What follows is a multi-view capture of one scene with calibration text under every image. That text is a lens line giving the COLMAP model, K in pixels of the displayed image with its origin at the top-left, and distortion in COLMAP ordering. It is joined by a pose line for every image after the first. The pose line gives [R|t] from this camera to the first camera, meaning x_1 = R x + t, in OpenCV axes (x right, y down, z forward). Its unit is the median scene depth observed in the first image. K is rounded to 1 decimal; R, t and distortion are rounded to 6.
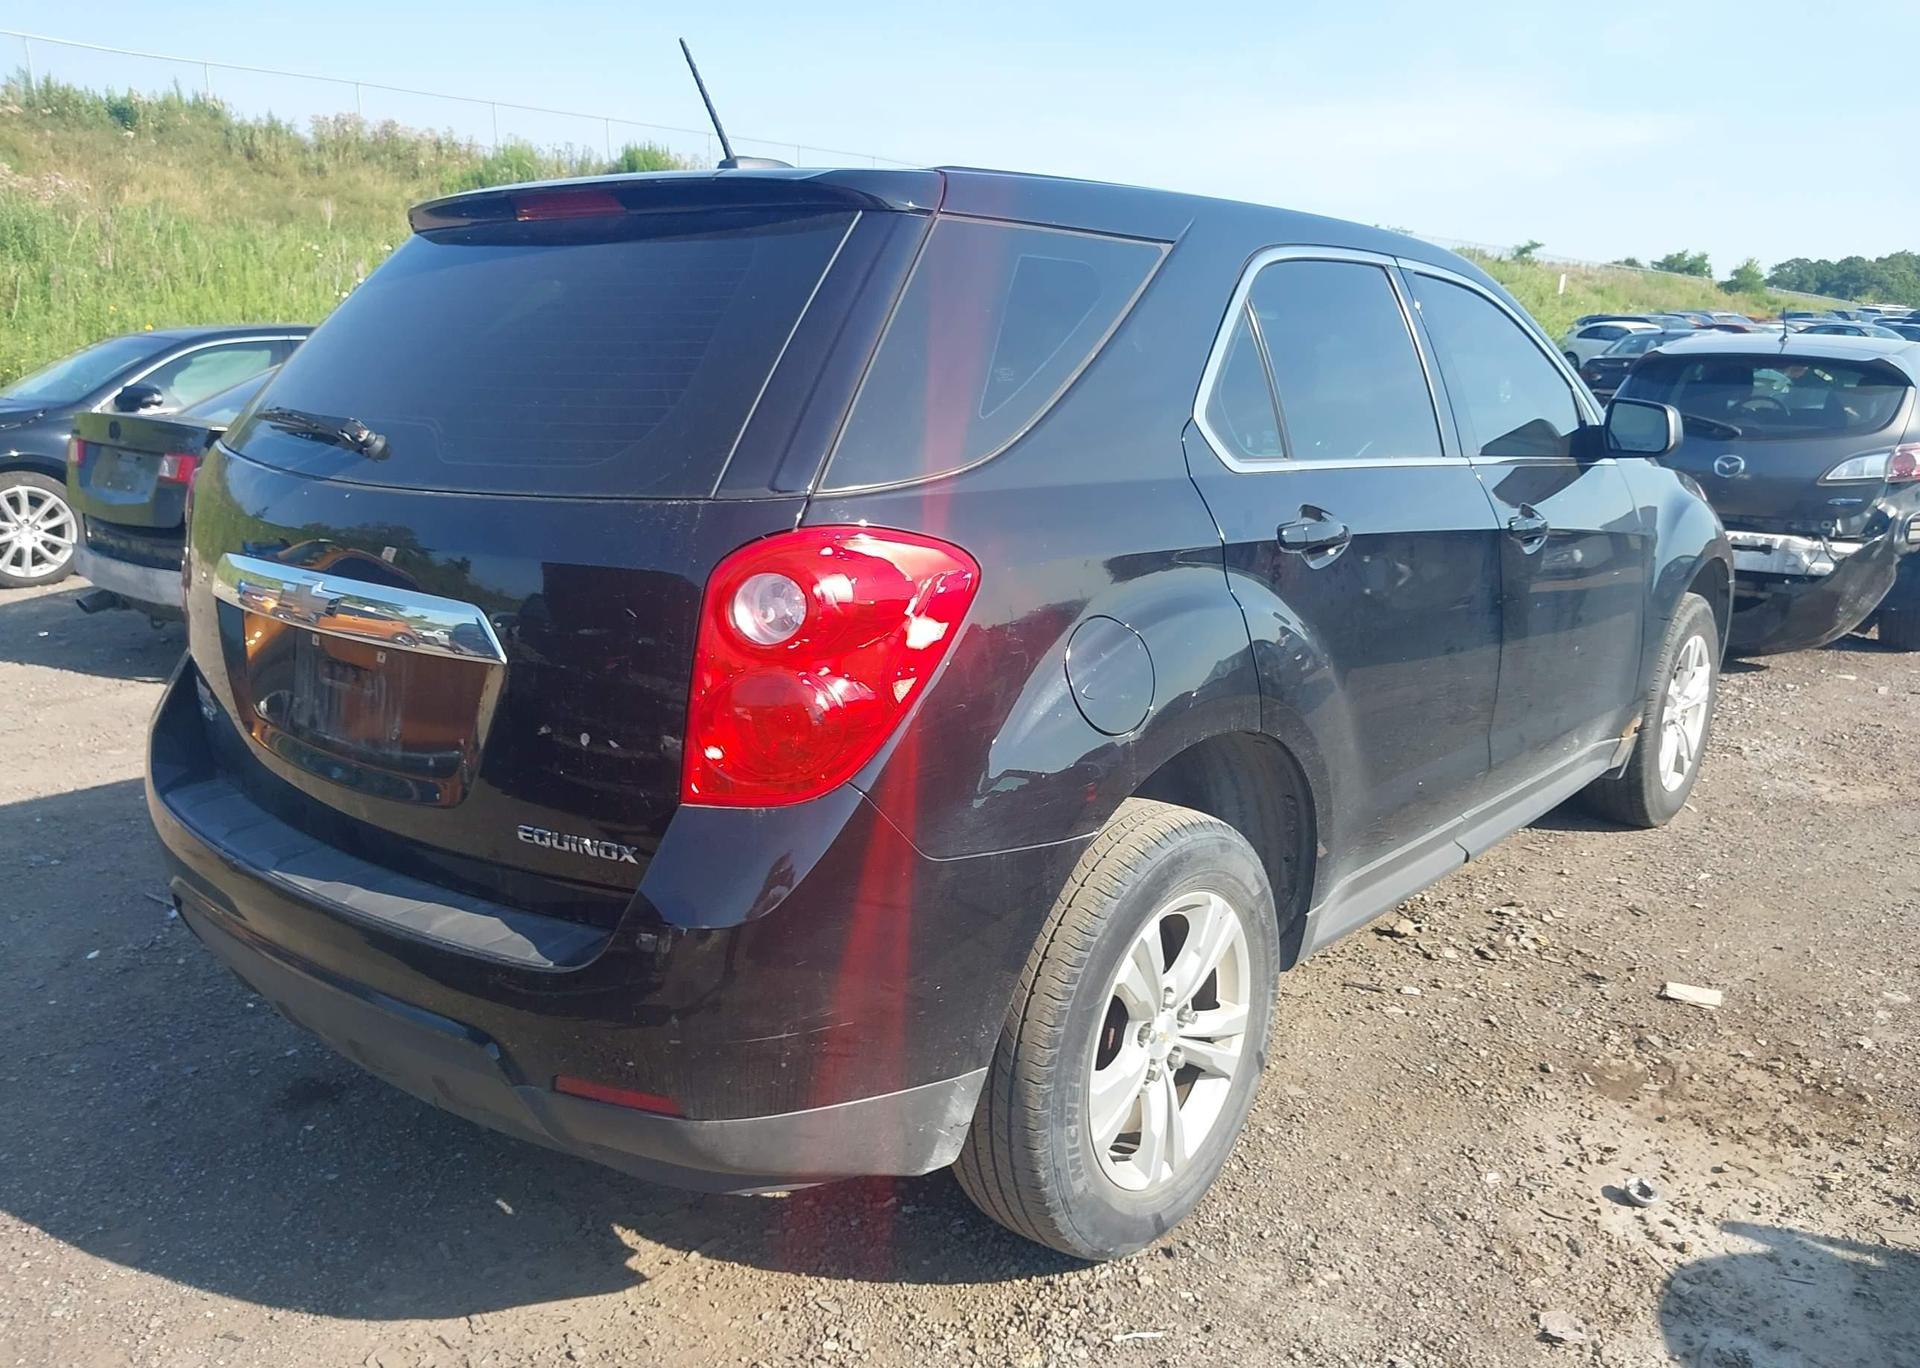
lens RADIAL K [[1461.1, 0, 960.0], [0, 1461.1, 684.0], [0, 0, 1]] dist [-0.004617, 0.010734]
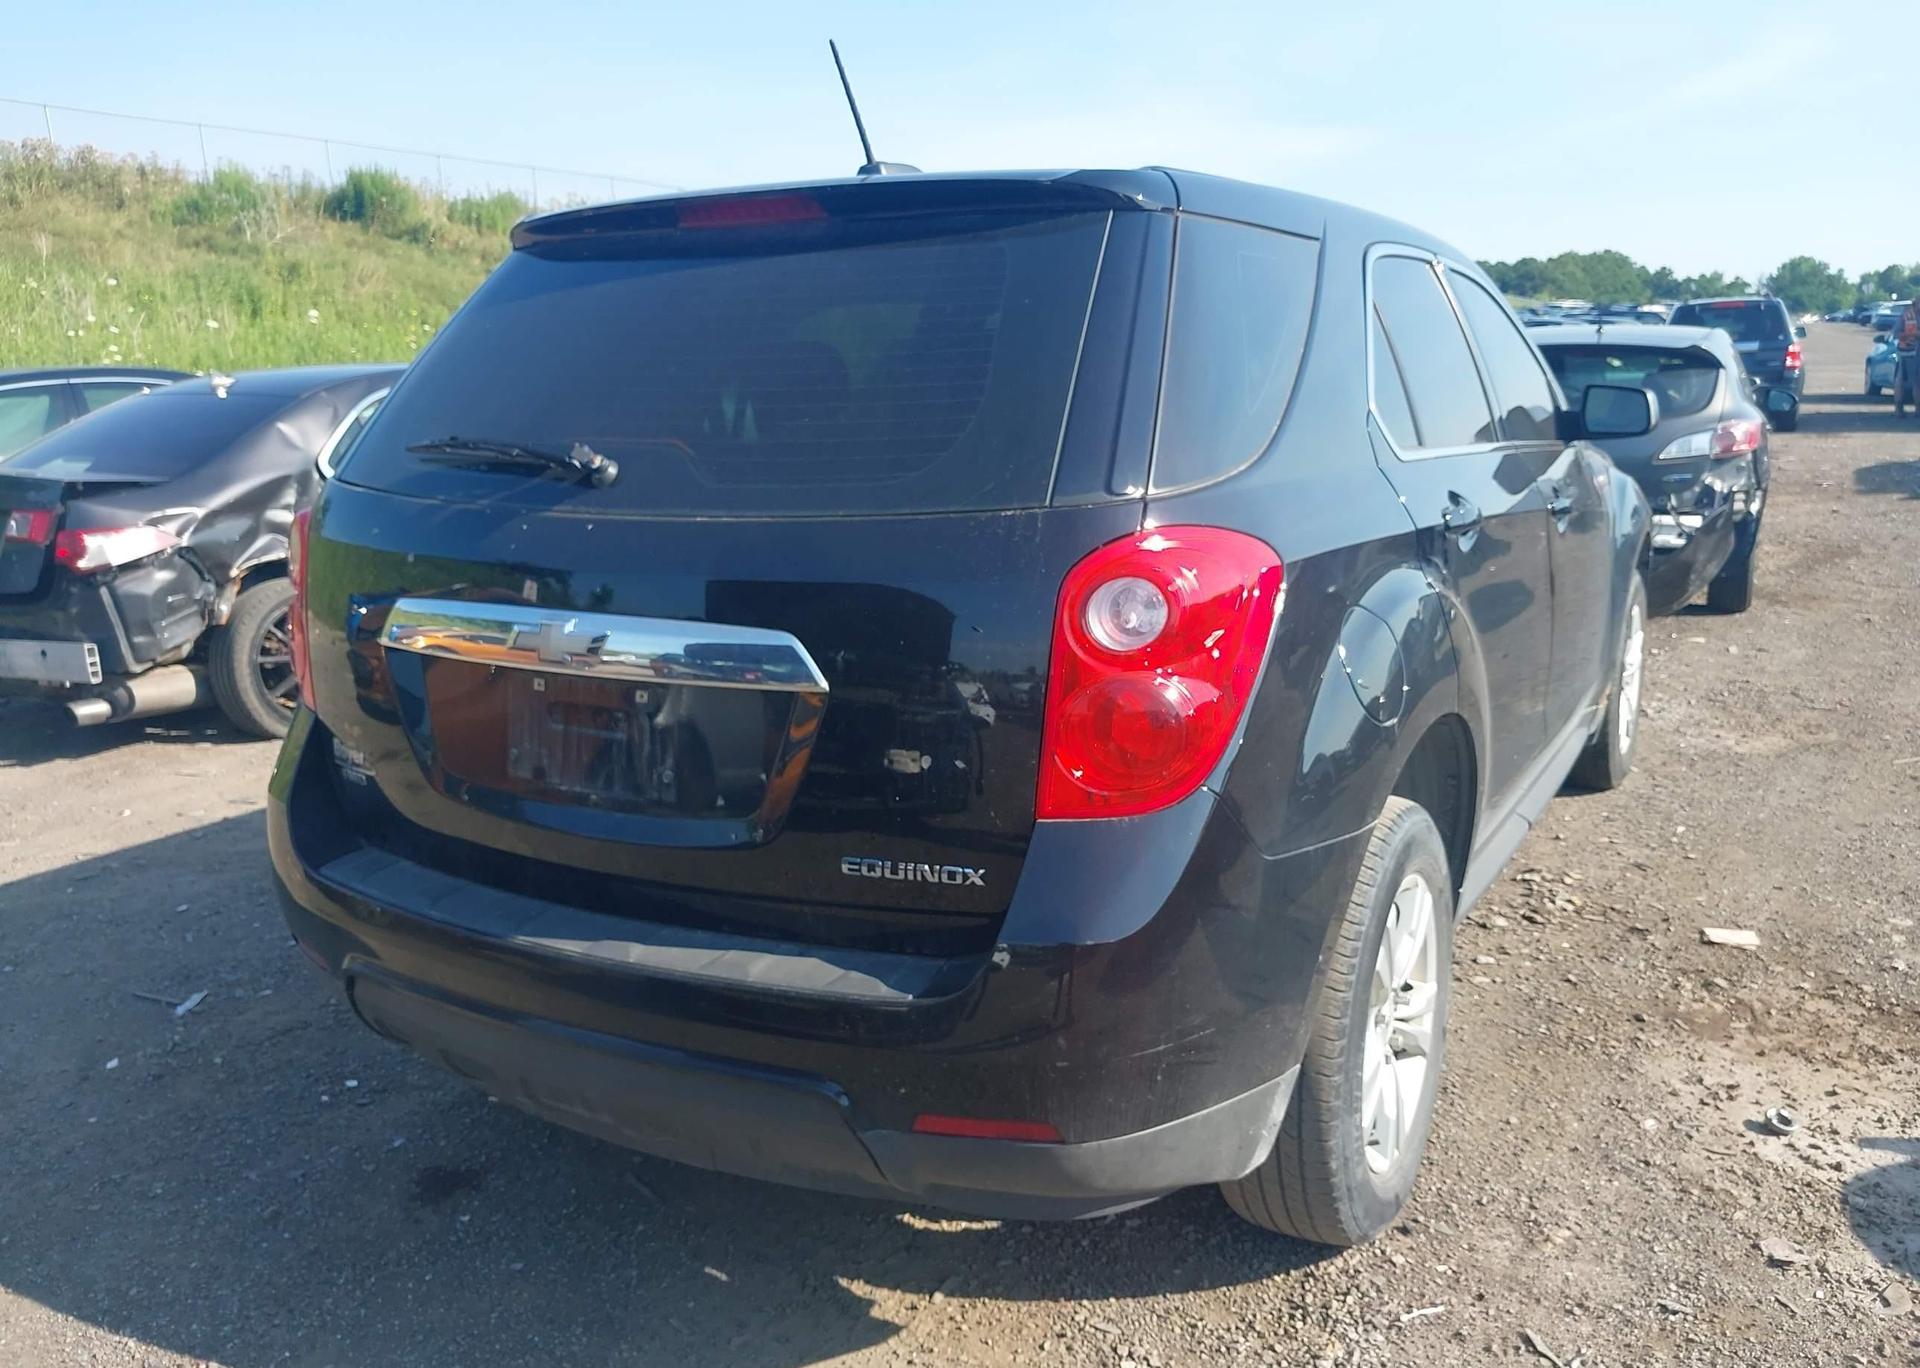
lens RADIAL K [[1477.2, 0, 963.5], [0, 1477.2, 697.4], [0, 0, 1]] dist [0.007783, -0.013614]
pose [[0.985385, -0.070560, 0.155044, -0.274645], [0.071497, 0.997441, -0.000464, -0.002052], [-0.154614, 0.011543, 0.987908, 0.025597]]
